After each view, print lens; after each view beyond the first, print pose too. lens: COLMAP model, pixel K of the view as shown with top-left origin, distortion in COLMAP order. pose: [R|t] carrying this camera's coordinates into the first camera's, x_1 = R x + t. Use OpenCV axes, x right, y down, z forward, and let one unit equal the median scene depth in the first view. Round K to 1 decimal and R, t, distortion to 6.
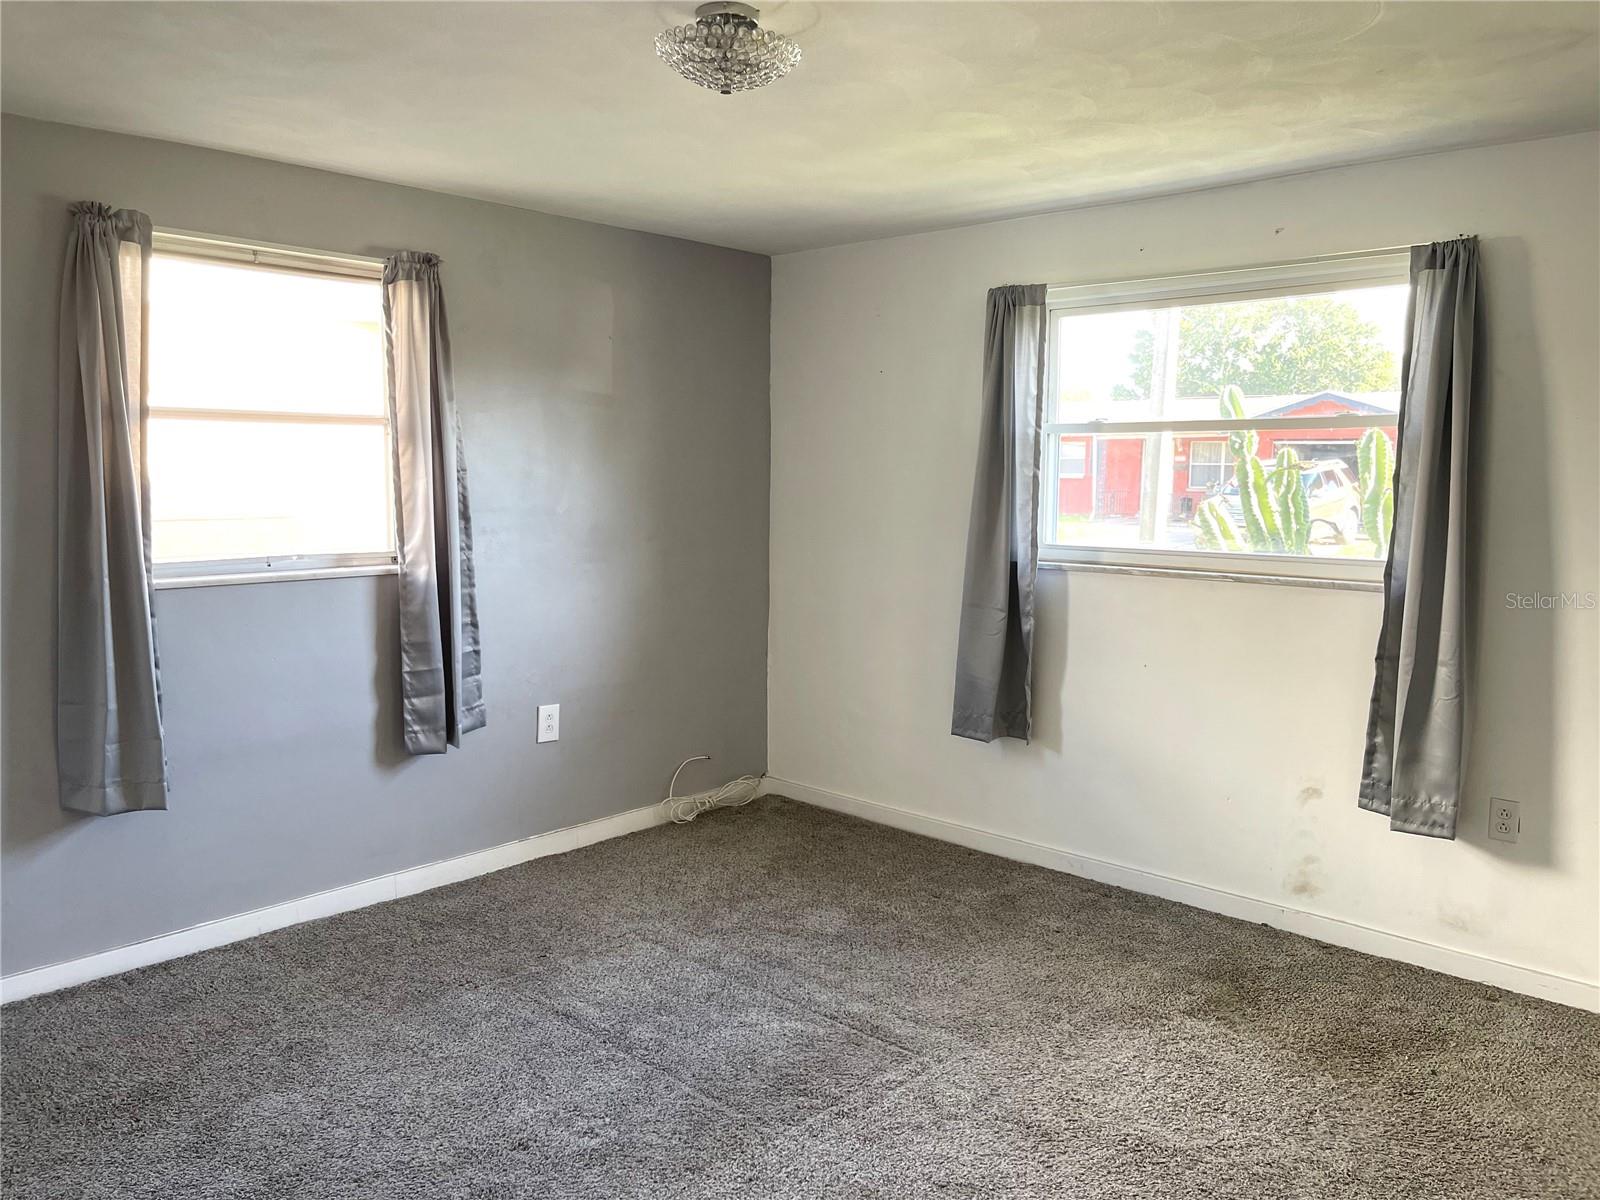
lens RADIAL K [[1219.0, 0, 800.0], [0, 1219.0, 600.0], [0, 0, 1]] dist [0.005280, 0.001828]
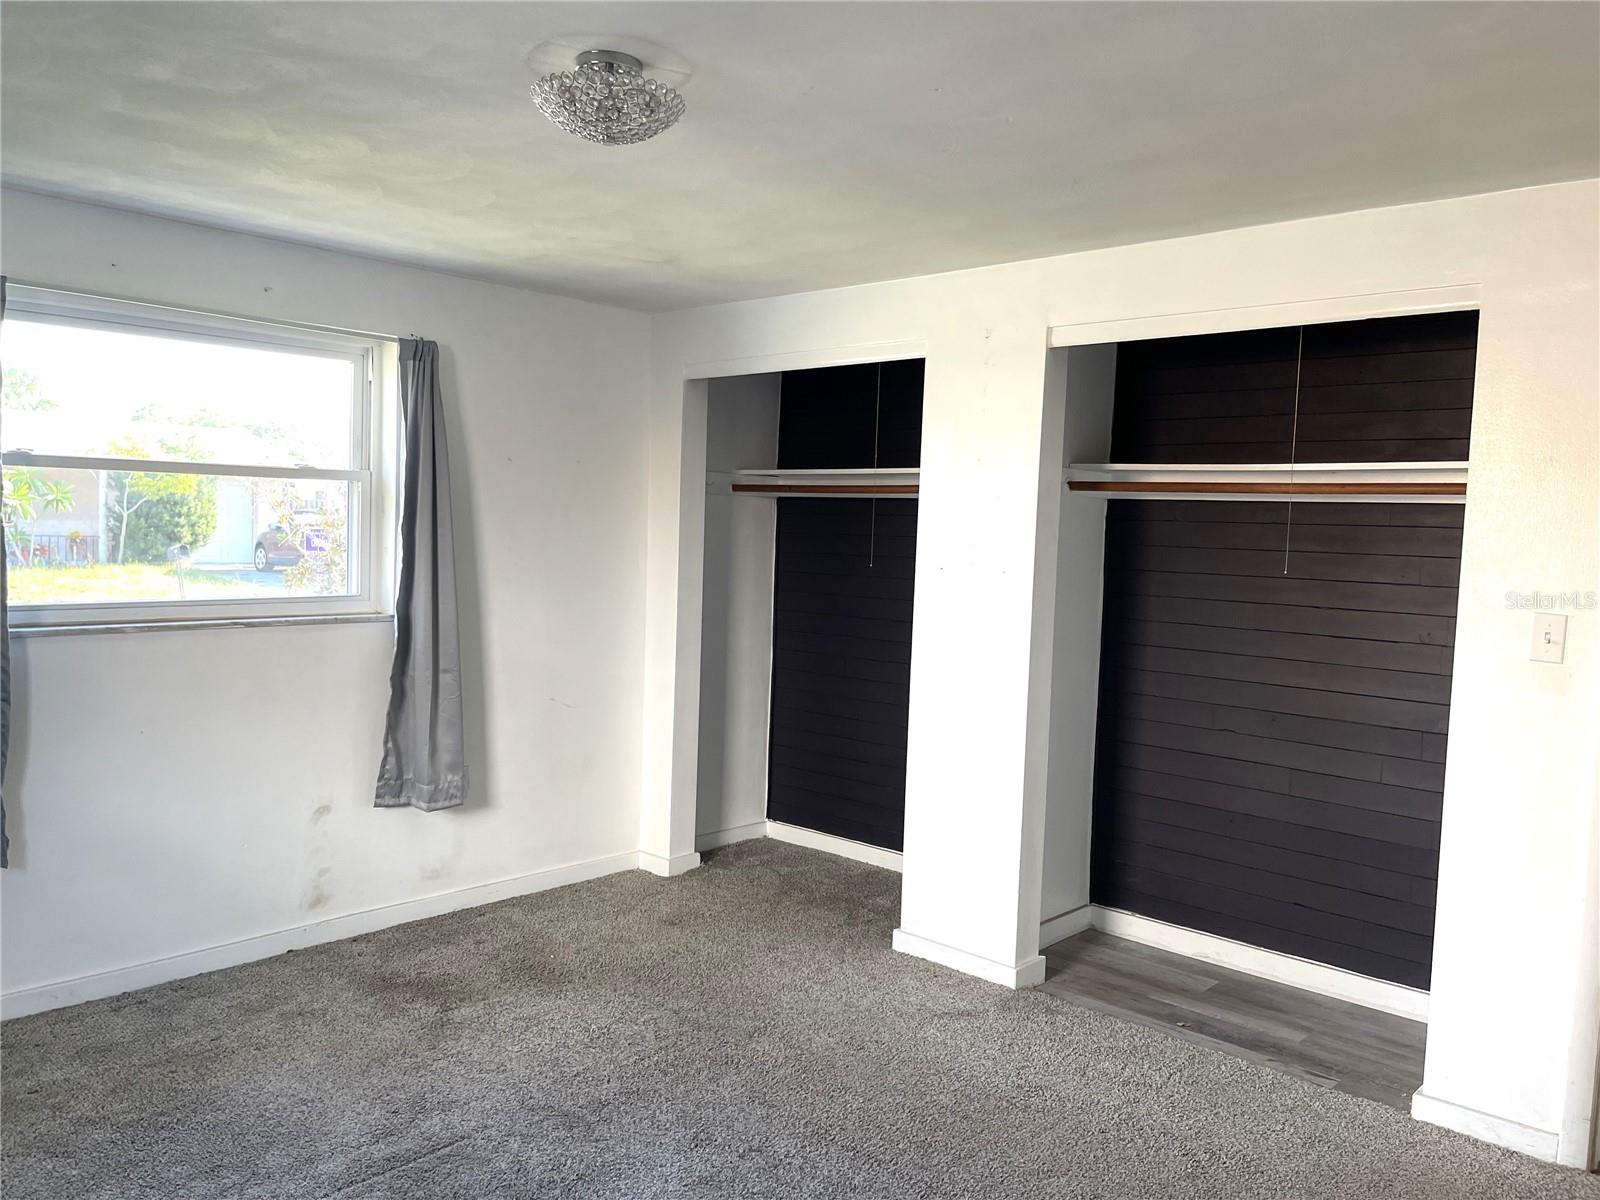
lens RADIAL K [[1173.9, 0, 800.0], [0, 1173.9, 600.0], [0, 0, 1]] dist [-0.000622, -0.000528]
pose [[-0.008283, -0.068552, 0.997613, -0.654727], [0.079414, 0.994451, 0.068994, -0.072855], [-0.996807, 0.079796, -0.002793, 0.587219]]
